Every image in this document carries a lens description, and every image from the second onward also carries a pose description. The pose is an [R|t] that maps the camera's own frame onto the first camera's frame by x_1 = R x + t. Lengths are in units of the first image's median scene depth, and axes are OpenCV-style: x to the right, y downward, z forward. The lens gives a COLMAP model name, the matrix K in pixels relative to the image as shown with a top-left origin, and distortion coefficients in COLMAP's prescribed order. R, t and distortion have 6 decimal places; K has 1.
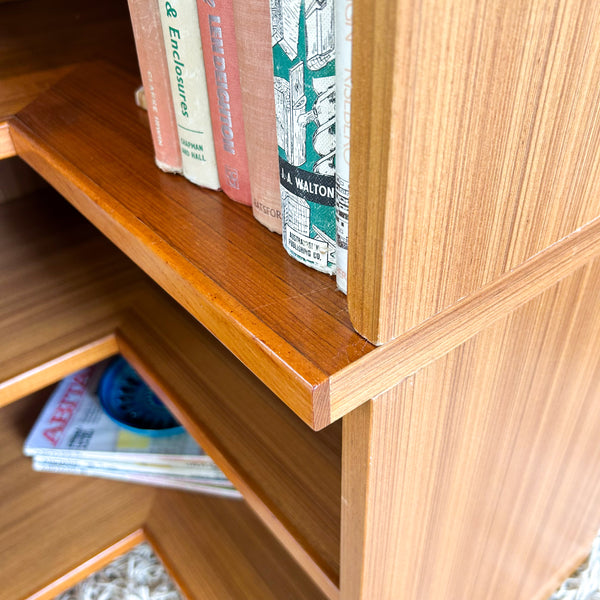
lens RADIAL K [[622.6, 0, 300.0], [0, 622.6, 300.0], [0, 0, 1]] dist [0.001589, -0.018567]
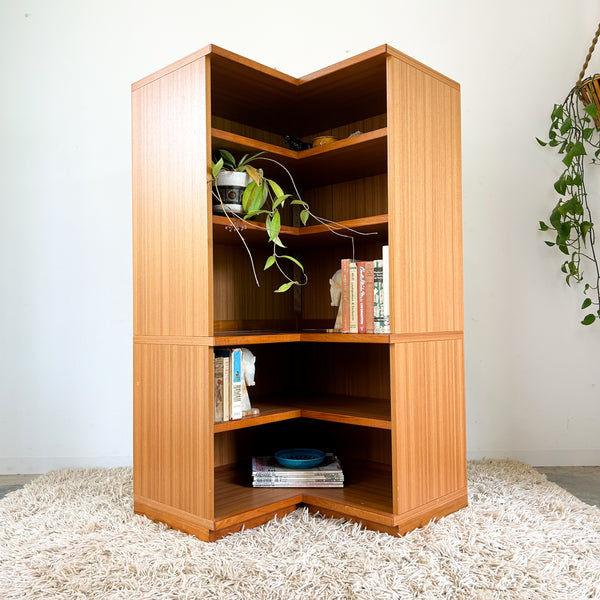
lens RADIAL K [[603.1, 0, 310.7], [0, 603.1, 297.7], [0, 0, 1]] dist [0.111115, -0.249065]
pose [[0.988294, 0.023796, 0.150693, -1.402665], [0.076975, 0.775034, -0.627214, 3.005229], [-0.131718, 0.631471, 0.764130, -3.354455]]
